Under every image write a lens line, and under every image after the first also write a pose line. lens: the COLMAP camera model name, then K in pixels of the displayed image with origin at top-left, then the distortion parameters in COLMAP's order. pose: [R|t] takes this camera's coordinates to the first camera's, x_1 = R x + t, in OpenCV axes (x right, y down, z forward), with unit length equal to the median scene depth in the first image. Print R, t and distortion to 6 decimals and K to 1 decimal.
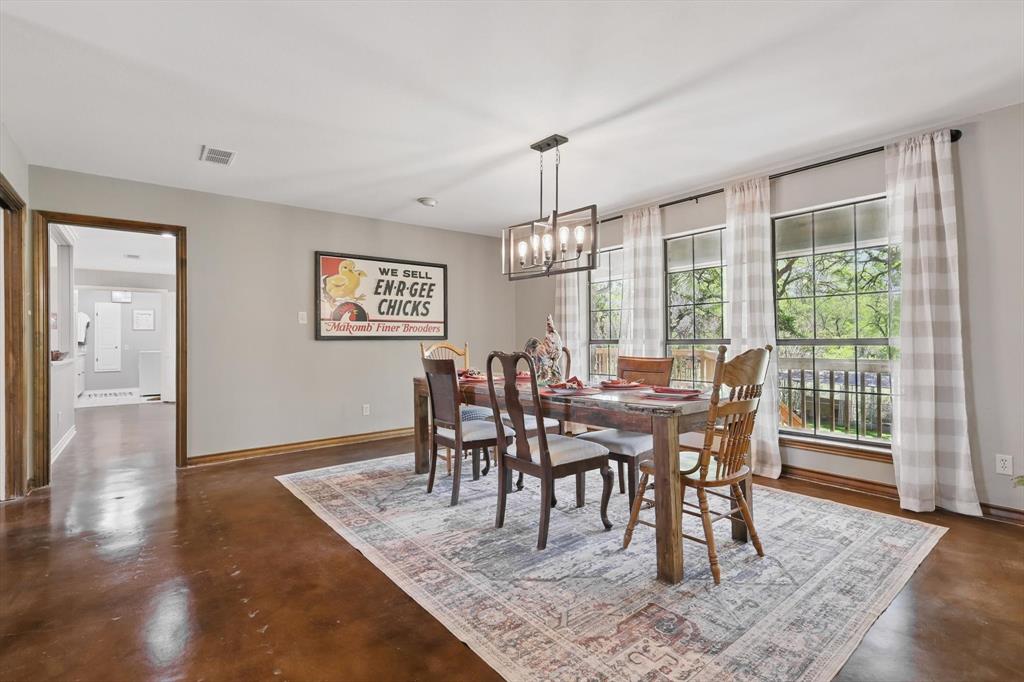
lens RADIAL K [[478.6, 0, 514.9], [0, 478.6, 336.7], [0, 0, 1]] dist [0.002593, 0.000238]
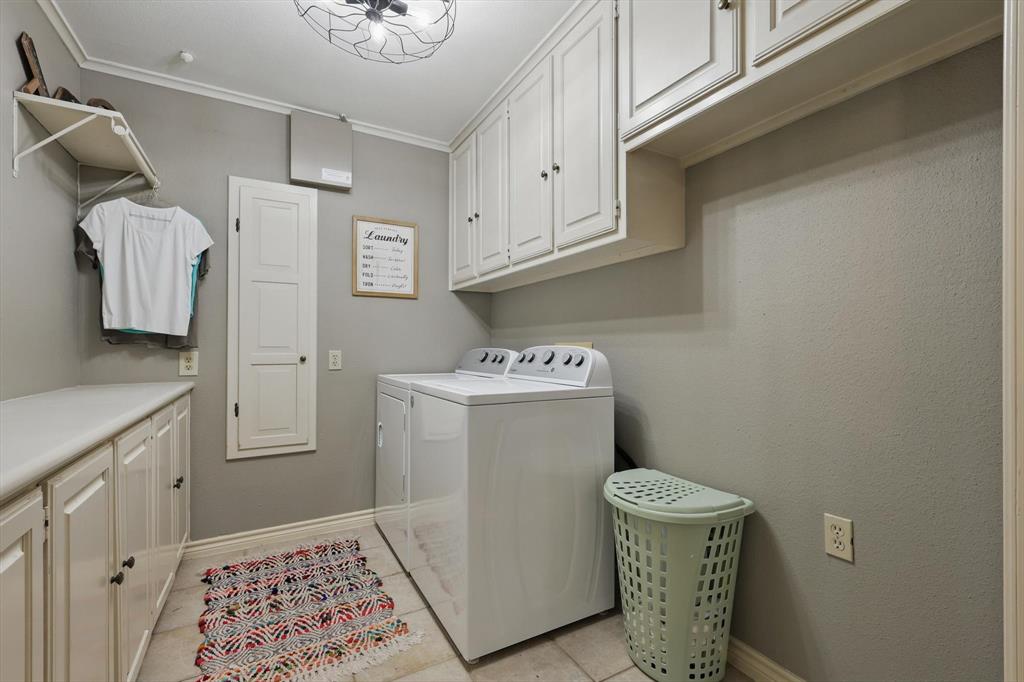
lens RADIAL K [[442.3, 0, 511.0], [0, 442.3, 345.8], [0, 0, 1]] dist [-0.001536, -0.000062]
pose [[0.984487, 0.003830, -0.175418, -1.612820], [-0.003716, 0.999993, 0.000981, 0.034150], [0.175421, -0.000314, 0.984494, 1.864866]]
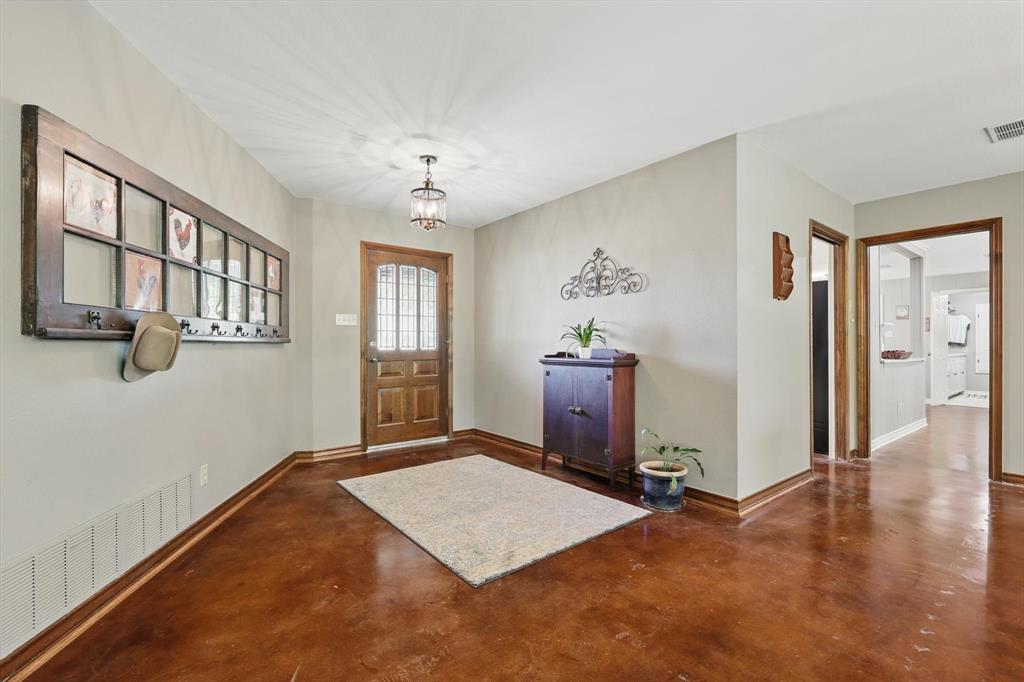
lens RADIAL K [[442.3, 0, 514.1], [0, 442.3, 340.7], [0, 0, 1]] dist [-0.001536, -0.000062]
pose [[-0.014472, 0.003367, -0.999890, 0.159427], [0.002998, 0.999990, 0.003324, -0.001505], [0.999891, -0.002950, -0.014482, 0.093946]]
